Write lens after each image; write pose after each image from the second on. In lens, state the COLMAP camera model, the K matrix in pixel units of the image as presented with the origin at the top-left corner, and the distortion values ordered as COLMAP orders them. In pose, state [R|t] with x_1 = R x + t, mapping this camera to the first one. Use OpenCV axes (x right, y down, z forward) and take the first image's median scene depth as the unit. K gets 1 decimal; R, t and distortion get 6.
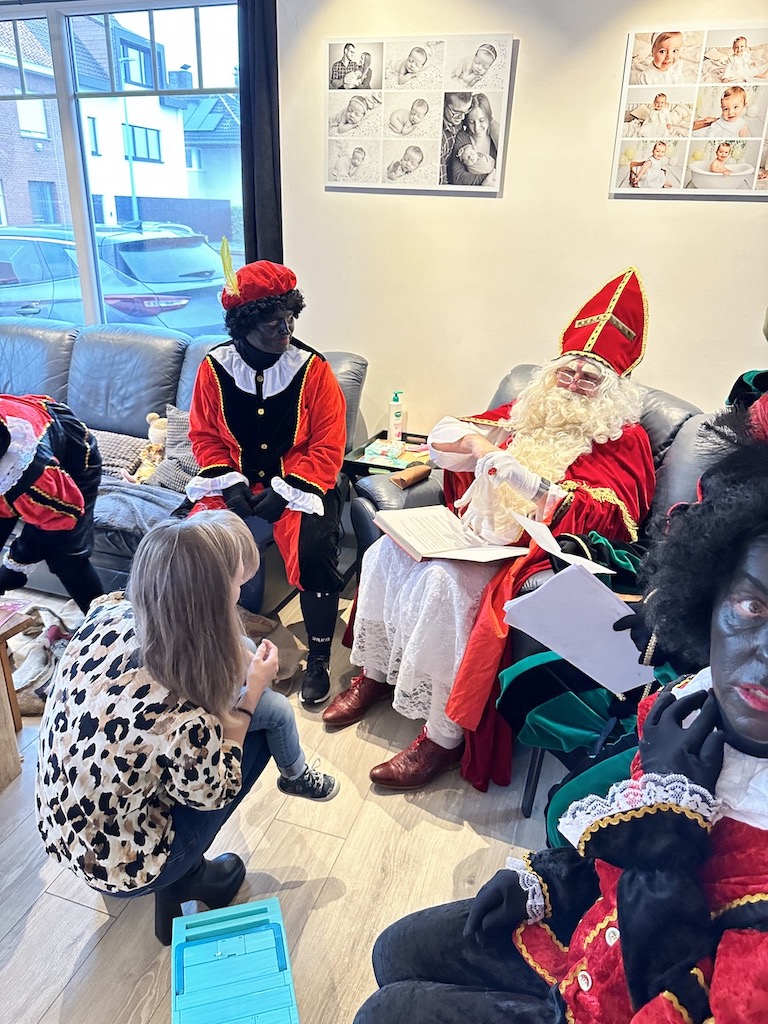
lens RADIAL K [[721.7, 0, 384.7], [0, 721.7, 500.8], [0, 0, 1]] dist [0.009516, -0.027413]
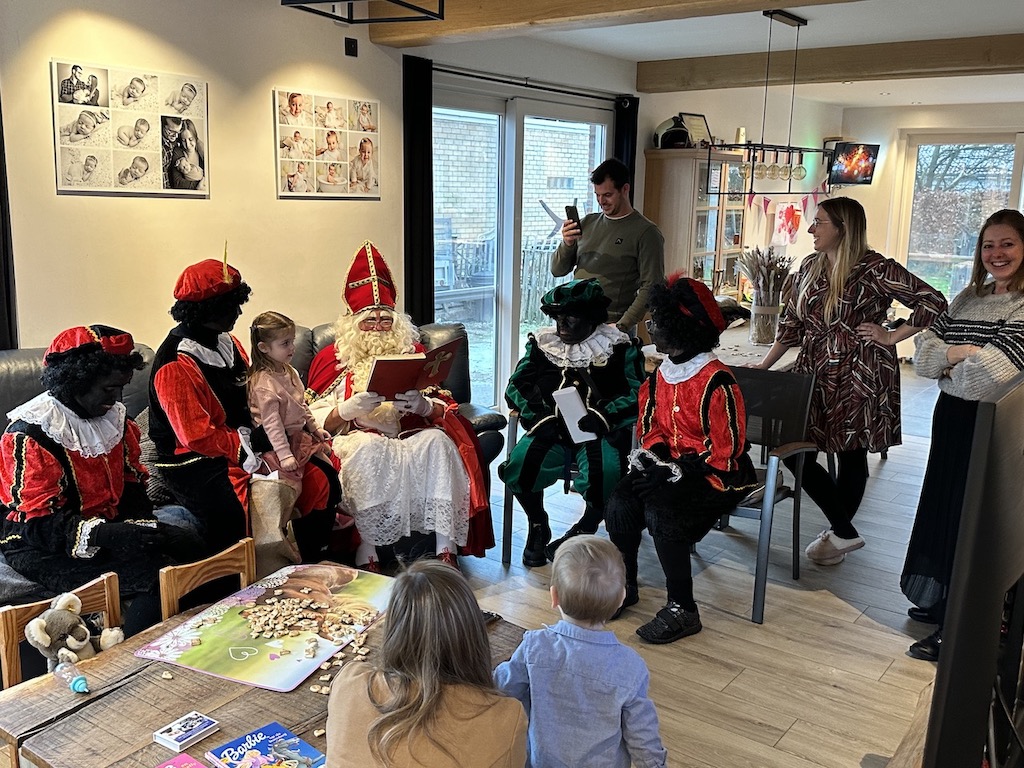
lens RADIAL K [[953.3, 0, 509.2], [0, 953.3, 405.5], [0, 0, 1]] dist [-0.003855, -0.095945]
pose [[0.318569, -0.219264, 0.922191, -1.244146], [0.330348, 0.937567, 0.108802, -0.099063], [-0.888473, 0.269983, 0.371113, 0.044551]]
